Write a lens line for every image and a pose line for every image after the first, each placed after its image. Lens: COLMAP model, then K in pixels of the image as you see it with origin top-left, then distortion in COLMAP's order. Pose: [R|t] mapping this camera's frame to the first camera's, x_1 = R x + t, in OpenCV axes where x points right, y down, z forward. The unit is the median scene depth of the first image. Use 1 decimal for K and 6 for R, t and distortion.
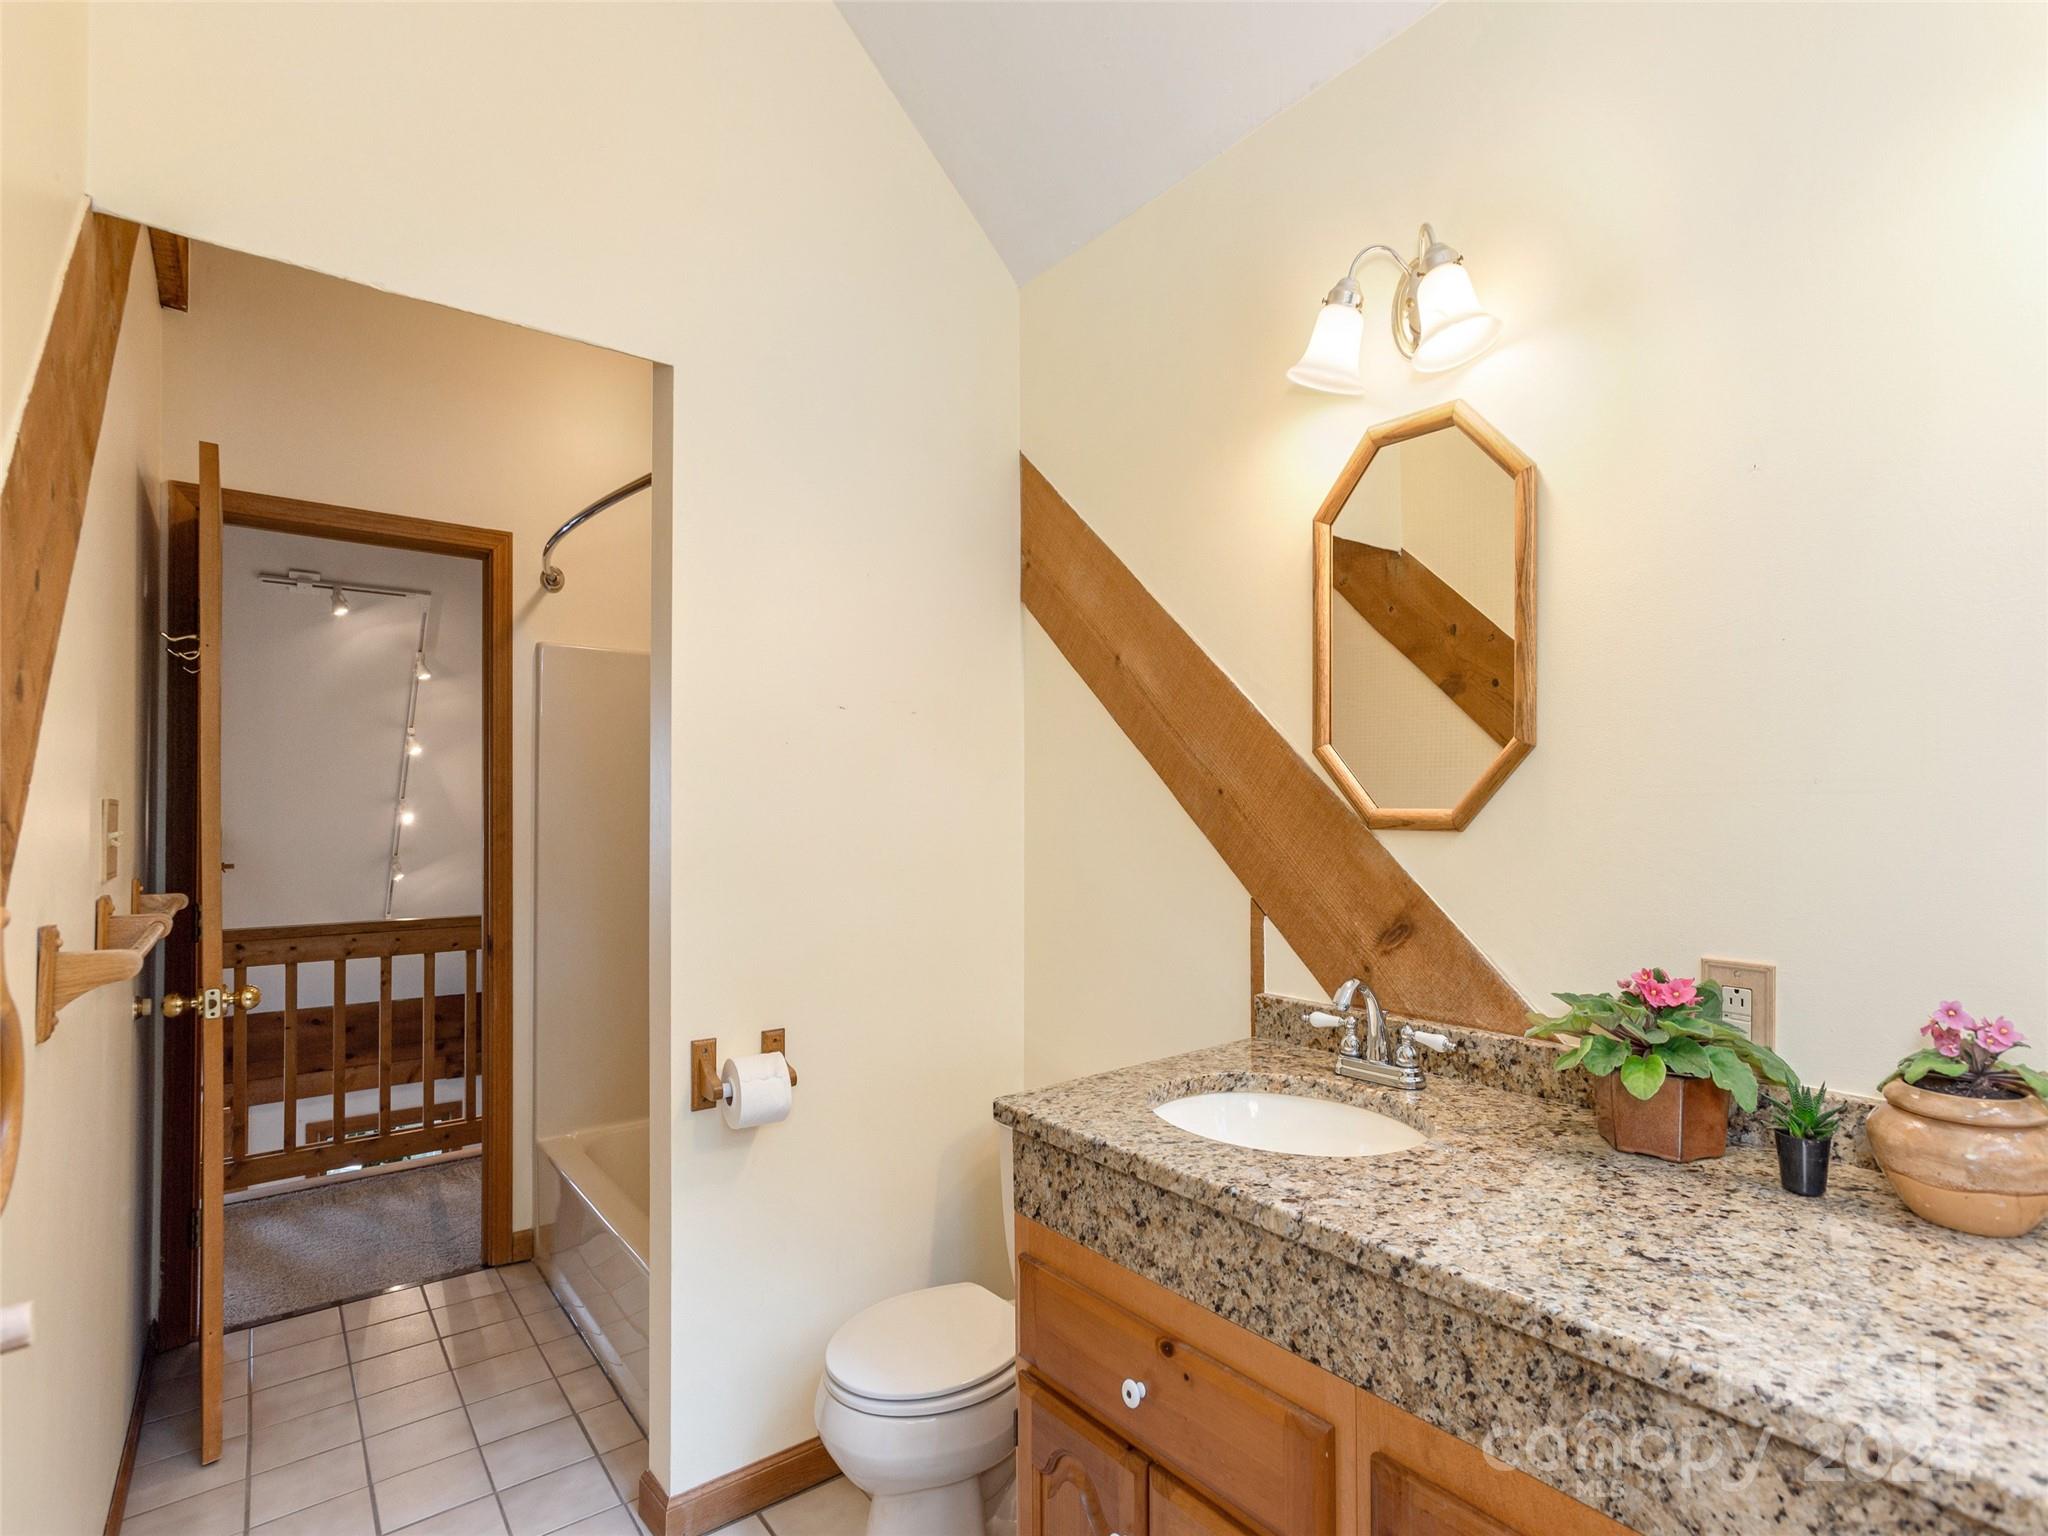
lens RADIAL K [[1002.7, 0, 1000.1], [0, 1002.7, 817.7], [0, 0, 1]] dist [-0.000510, 0.007523]
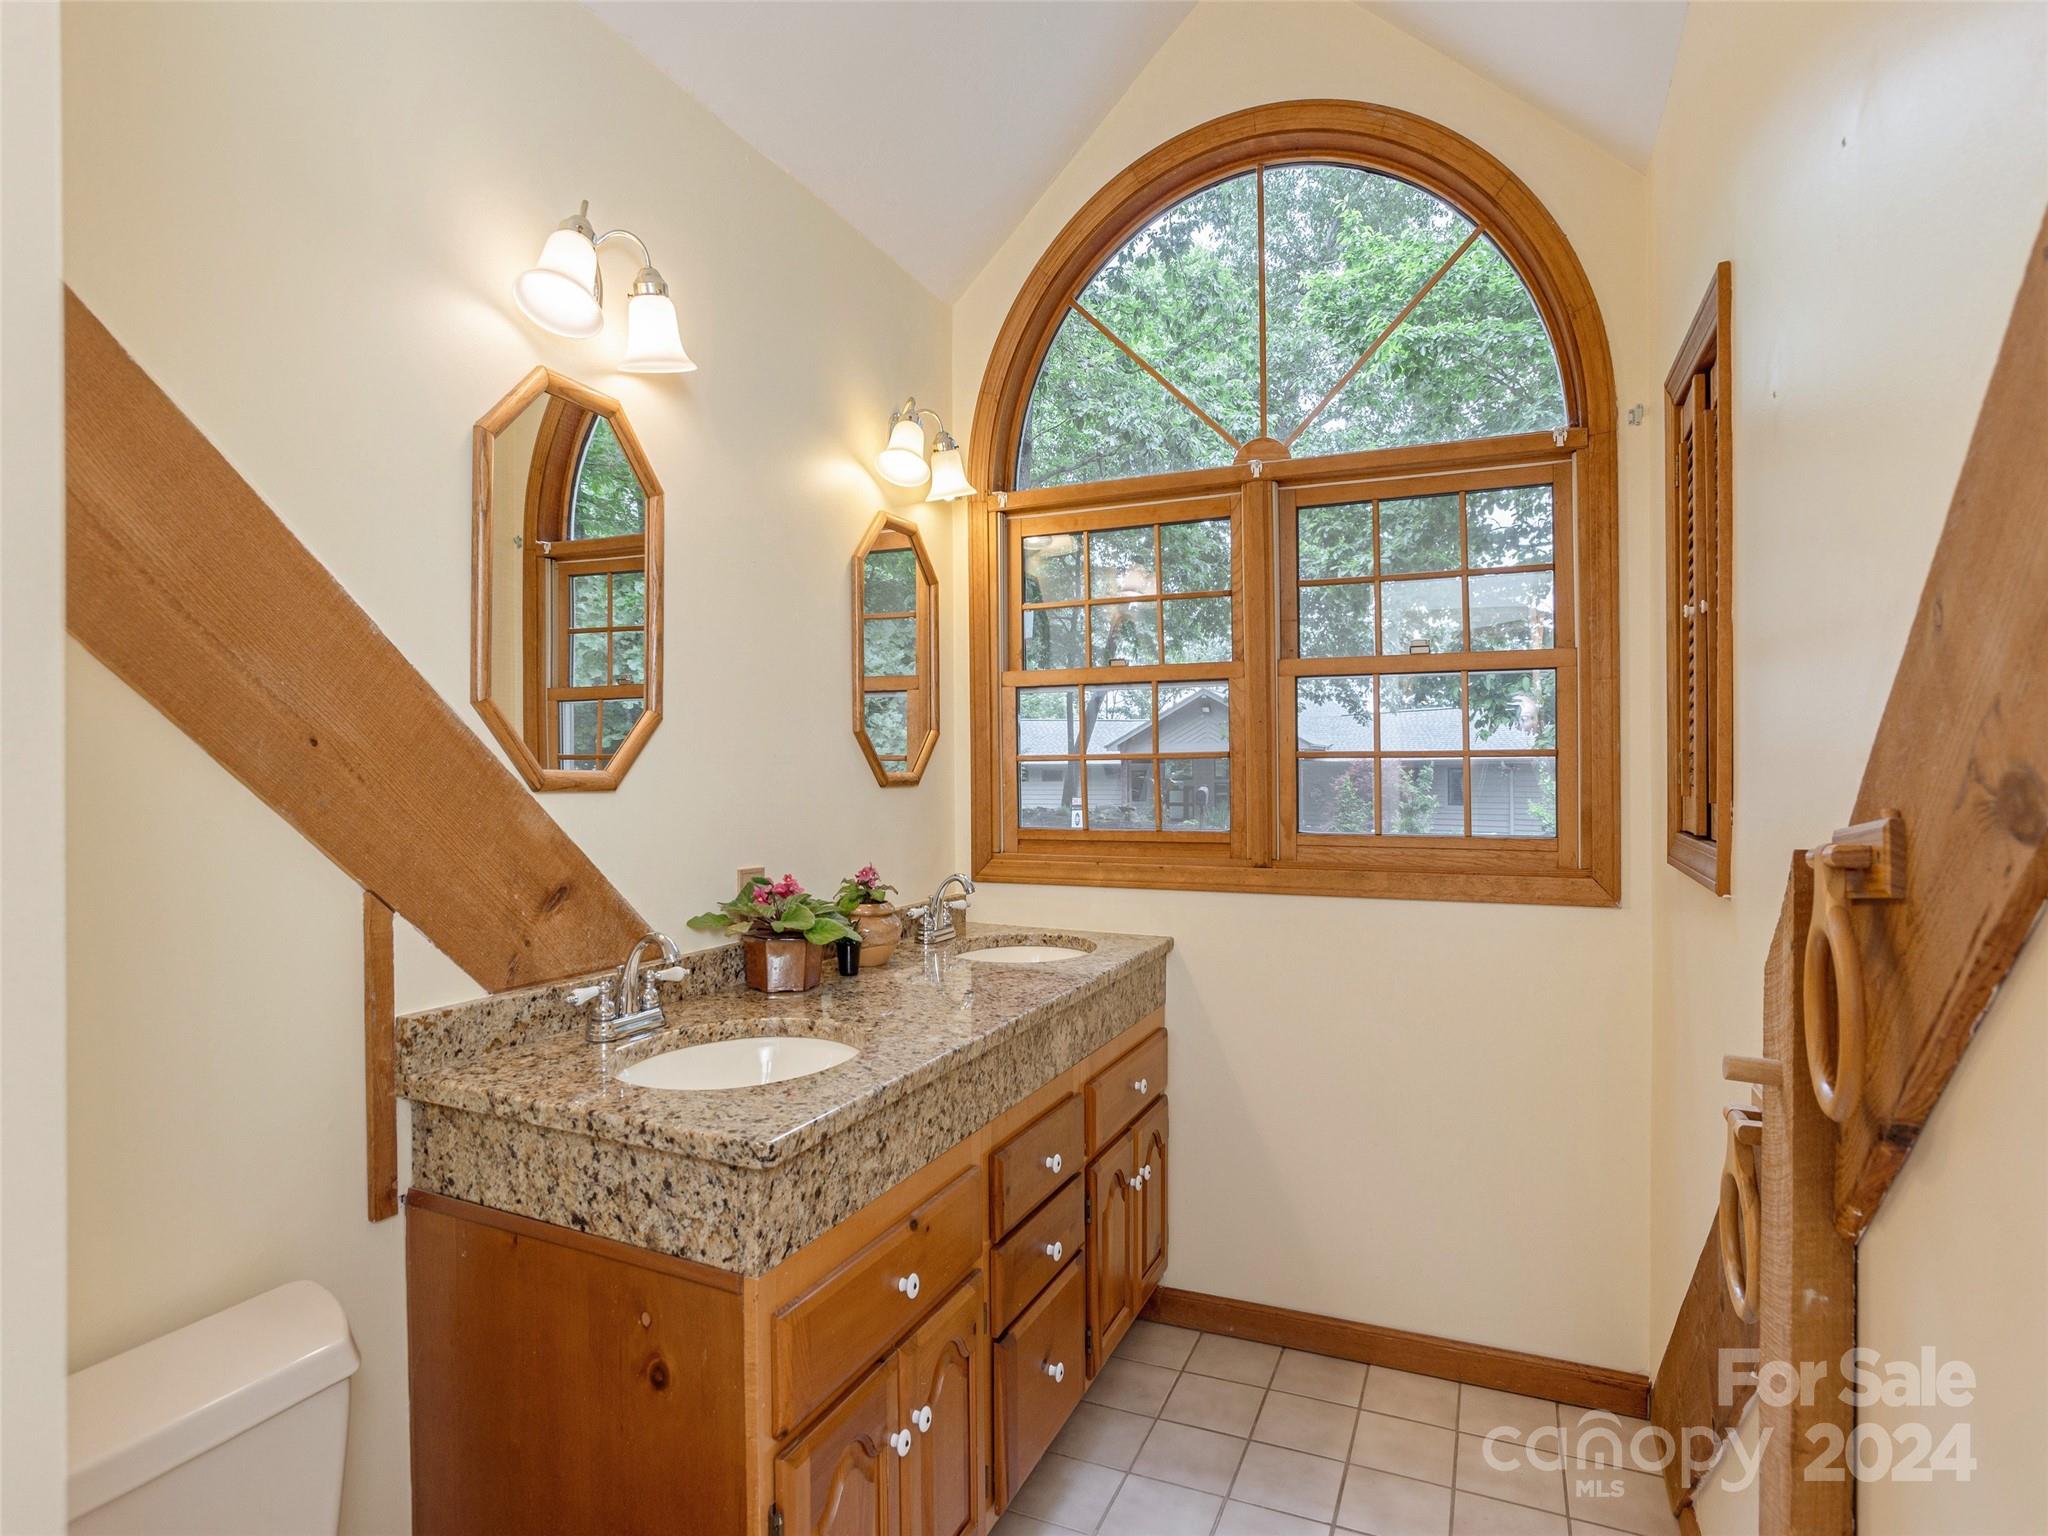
lens RADIAL K [[1121.7, 0, 1021.7], [0, 1121.7, 765.9], [0, 0, 1]] dist [-0.004347, -0.000495]
pose [[-0.491398, 0.008968, 0.870889, -0.877039], [0.007261, 0.999954, -0.006200, -0.002889], [-0.870905, 0.003277, -0.491440, 1.281310]]
